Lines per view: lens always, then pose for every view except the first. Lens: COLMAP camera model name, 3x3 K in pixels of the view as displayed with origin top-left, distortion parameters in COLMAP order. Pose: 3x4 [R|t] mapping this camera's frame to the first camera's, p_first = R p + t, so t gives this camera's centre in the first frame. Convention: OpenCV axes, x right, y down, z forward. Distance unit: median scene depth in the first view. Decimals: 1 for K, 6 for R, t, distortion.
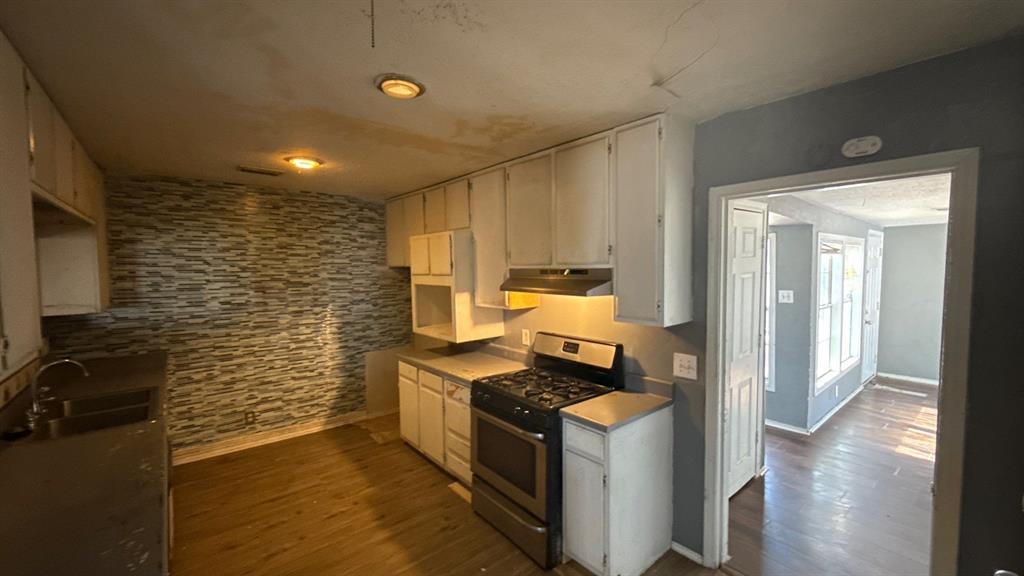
lens RADIAL K [[412.7, 0, 514.7], [0, 412.7, 288.2], [0, 0, 1]] dist [-0.000438, -0.000257]
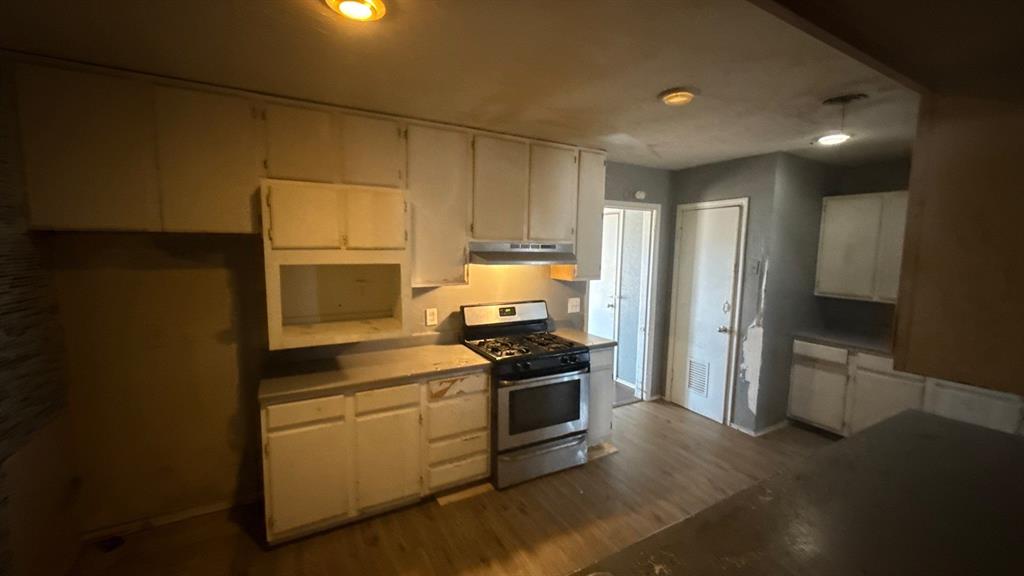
lens RADIAL K [[412.7, 0, 515.4], [0, 412.7, 289.5], [0, 0, 1]] dist [-0.000438, -0.000257]
pose [[0.172649, -0.089813, 0.980880, -0.938323], [0.036393, 0.995736, 0.084767, -0.015363], [-0.984311, 0.021062, 0.175181, 0.727550]]
